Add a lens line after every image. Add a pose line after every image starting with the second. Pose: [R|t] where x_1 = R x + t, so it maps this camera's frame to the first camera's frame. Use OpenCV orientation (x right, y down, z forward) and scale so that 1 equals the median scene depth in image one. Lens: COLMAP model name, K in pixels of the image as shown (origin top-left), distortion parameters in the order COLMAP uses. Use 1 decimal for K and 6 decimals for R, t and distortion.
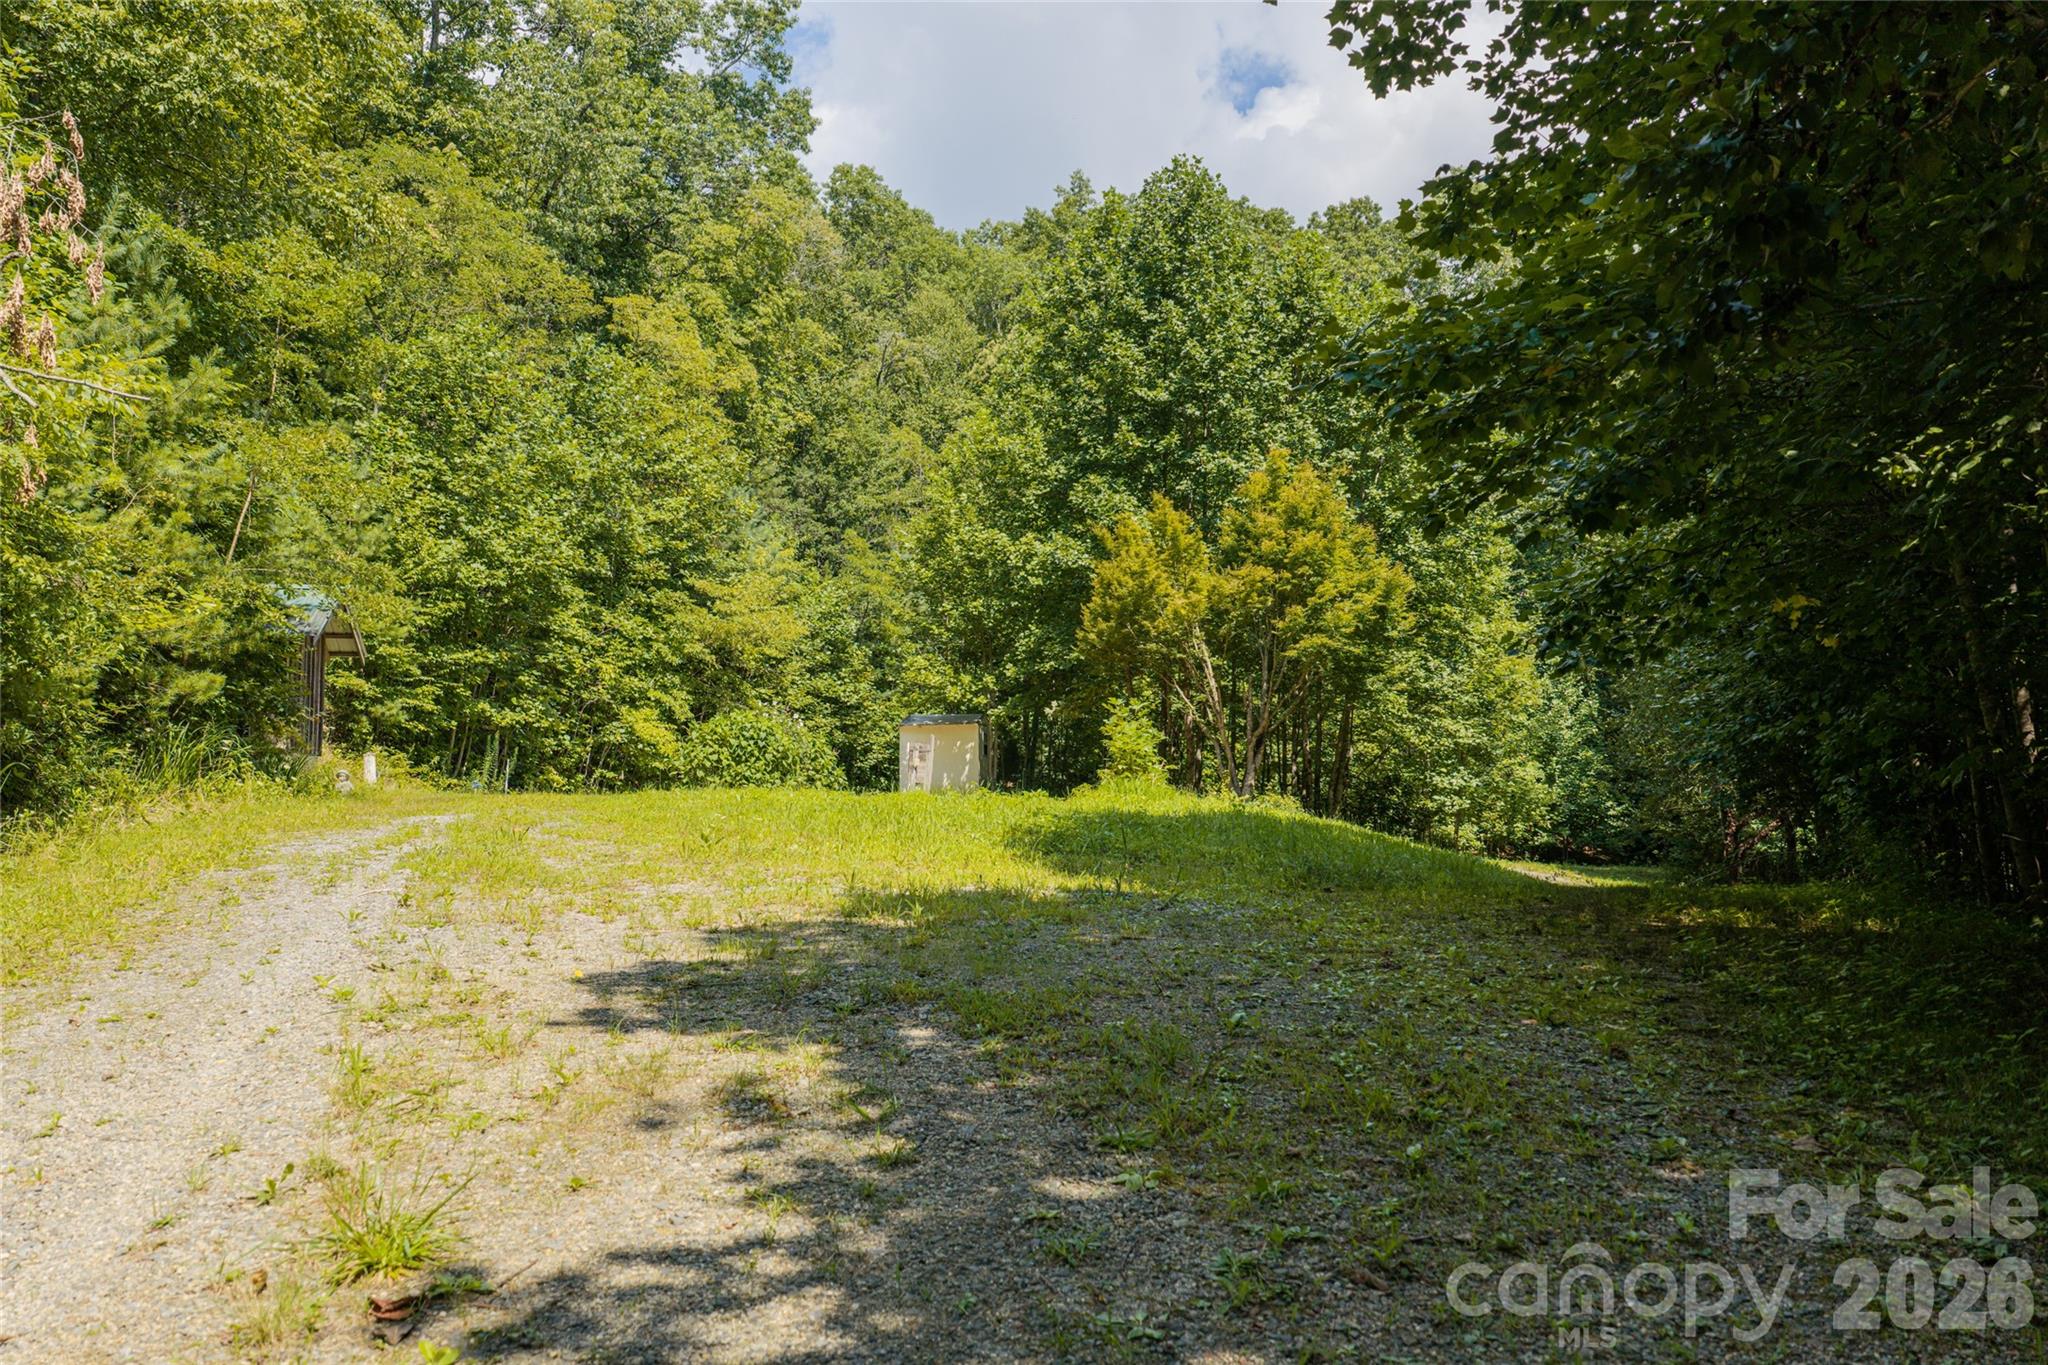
lens RADIAL K [[1691.4, 0, 1026.6], [0, 1691.4, 691.5], [0, 0, 1]] dist [0.016532, -0.050624]
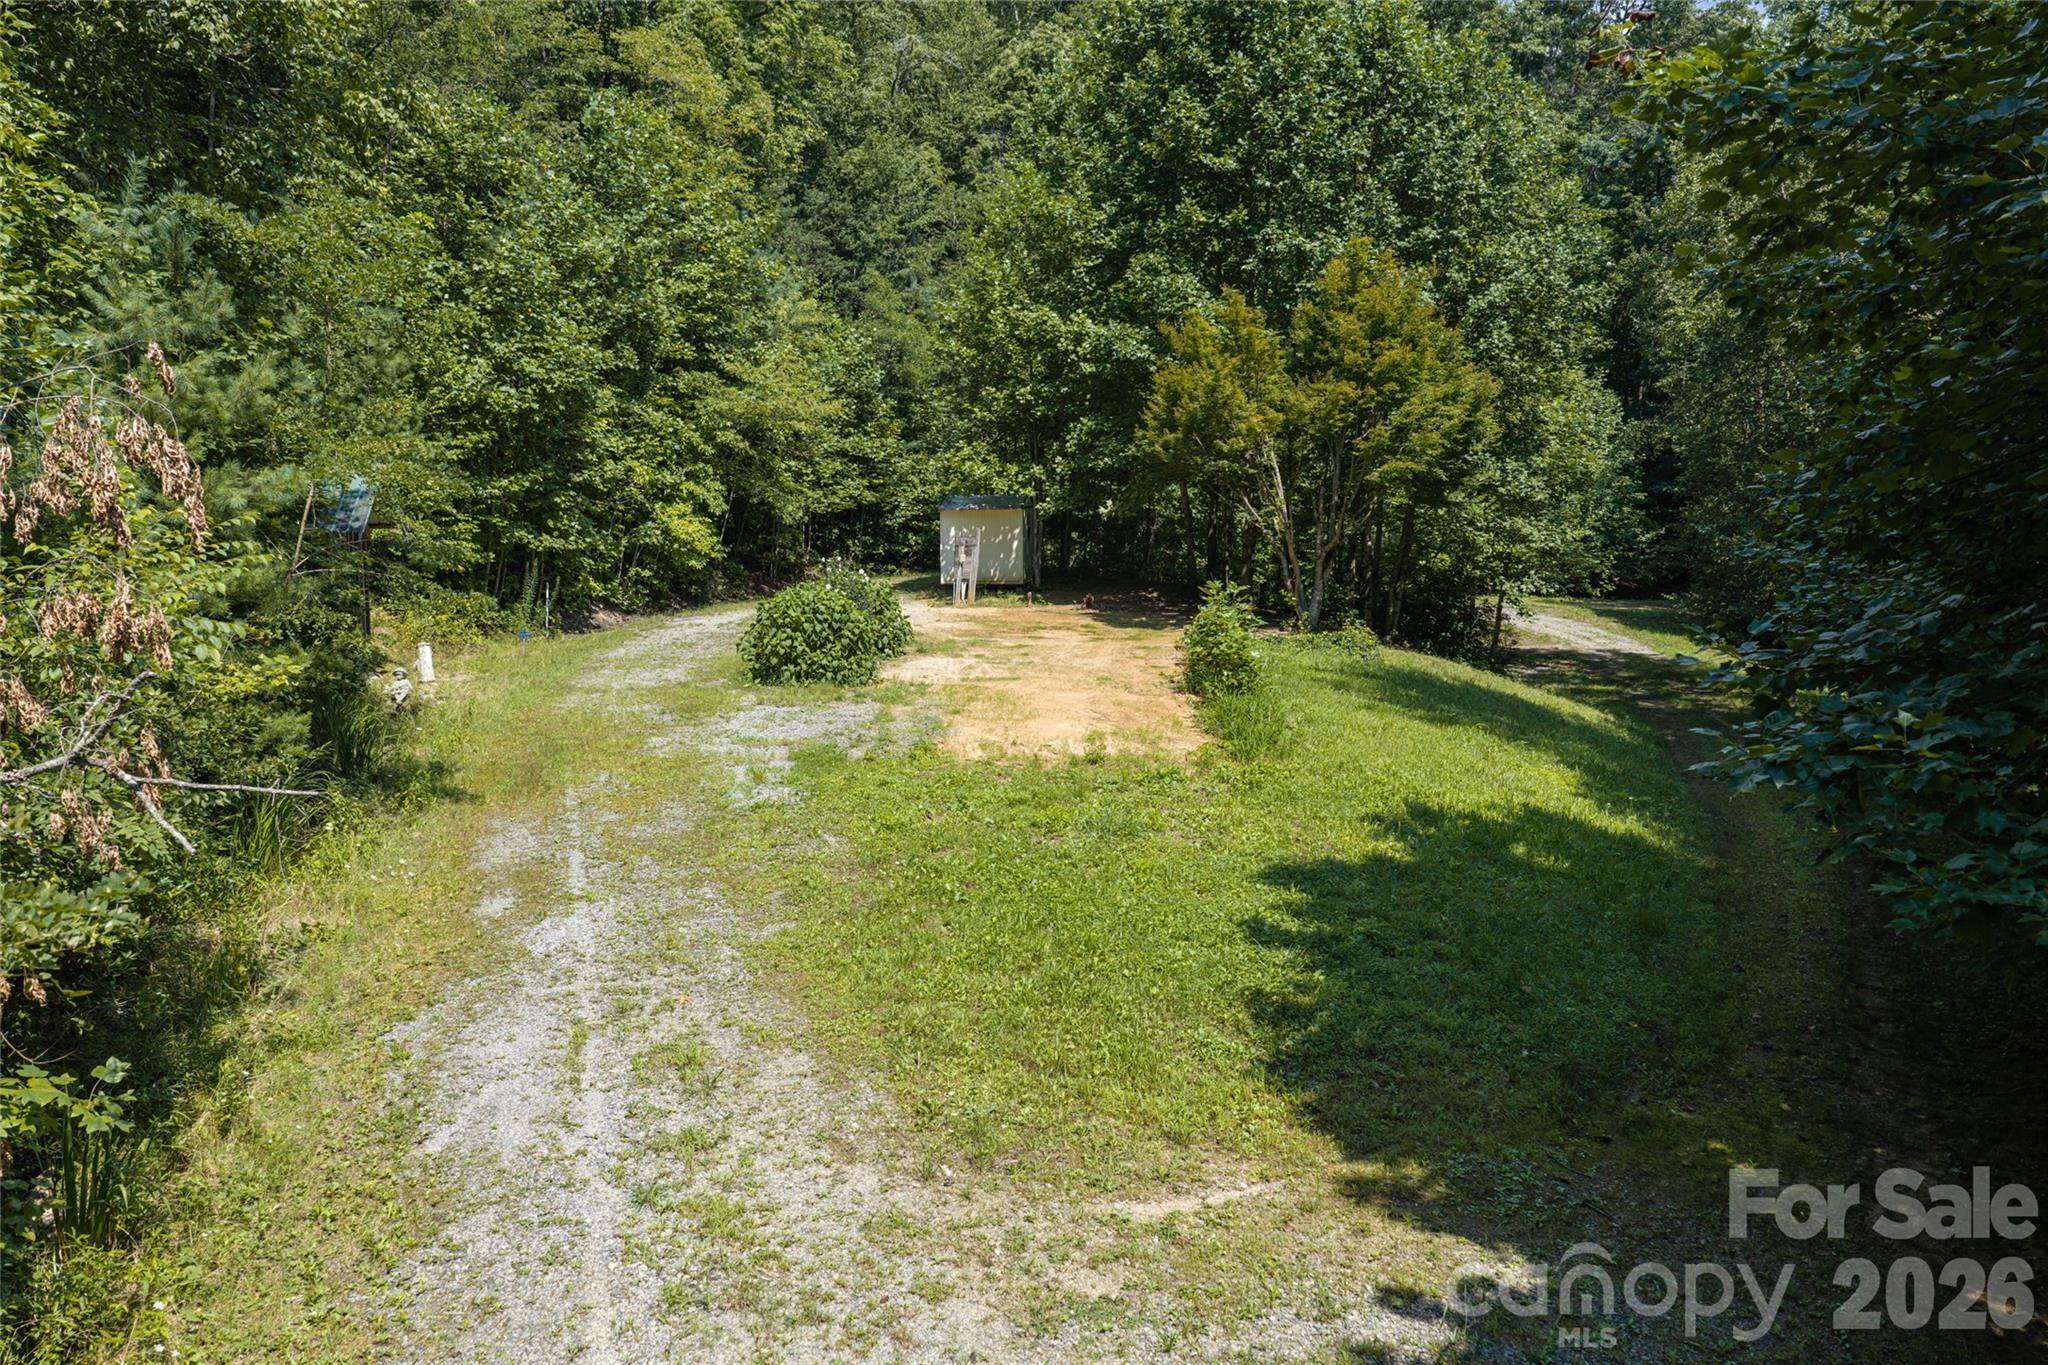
lens RADIAL K [[1691.4, 0, 1017.8], [0, 1691.4, 680.6], [0, 0, 1]] dist [0.016532, -0.050624]
pose [[0.999980, -0.000195, 0.006288, -0.040240], [-0.001087, 0.979136, 0.203204, -0.086685], [-0.006197, -0.203206, 0.979116, 0.044349]]
